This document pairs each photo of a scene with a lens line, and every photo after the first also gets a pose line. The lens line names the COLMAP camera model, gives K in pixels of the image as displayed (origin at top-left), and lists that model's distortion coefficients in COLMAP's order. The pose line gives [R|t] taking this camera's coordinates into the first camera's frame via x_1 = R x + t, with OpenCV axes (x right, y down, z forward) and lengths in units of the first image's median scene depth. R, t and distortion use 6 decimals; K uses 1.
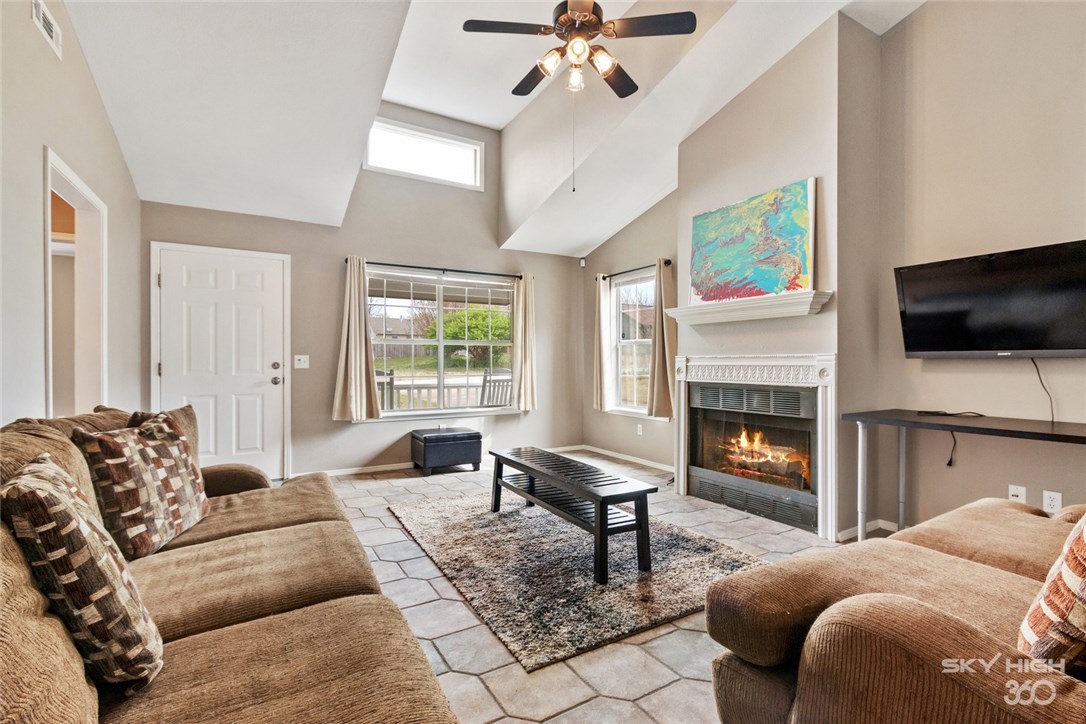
lens RADIAL K [[495.8, 0, 540.2], [0, 495.8, 360.2], [0, 0, 1]] dist [-0.002313, -0.000288]
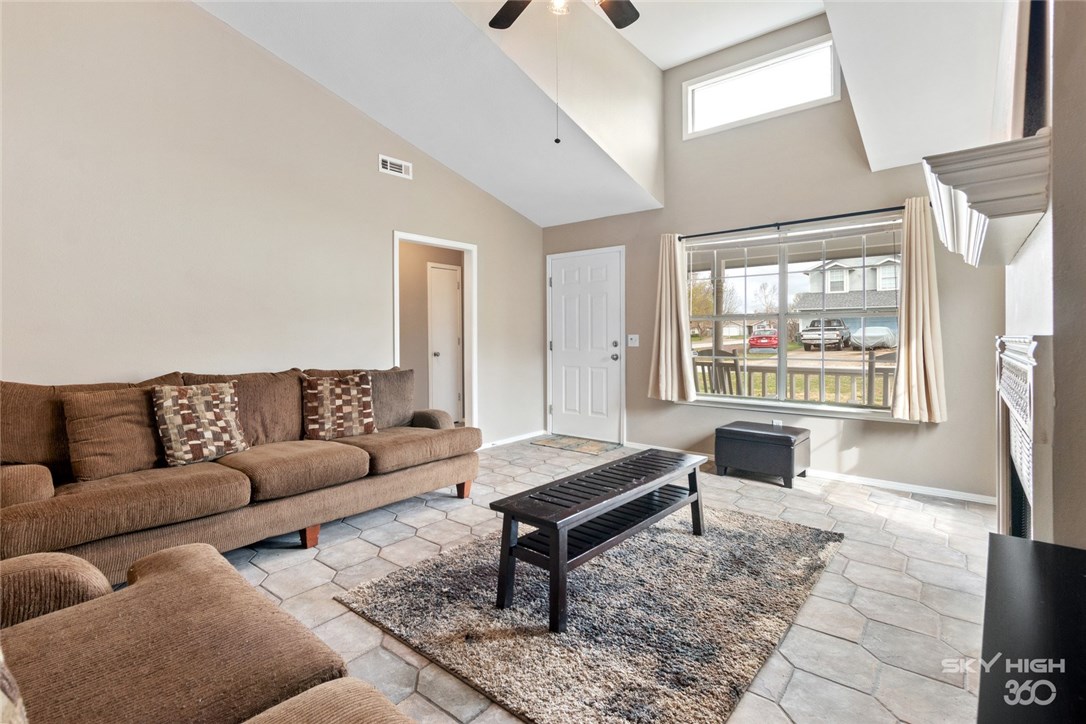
lens RADIAL K [[509.8, 0, 508.7], [0, 509.8, 338.3], [0, 0, 1]] dist [-0.000315, -0.000036]
pose [[0.319834, 0.001882, -0.947472, 0.673520], [0.005569, 0.999977, 0.003866, -0.010682], [0.947457, -0.006513, 0.319816, 0.515831]]
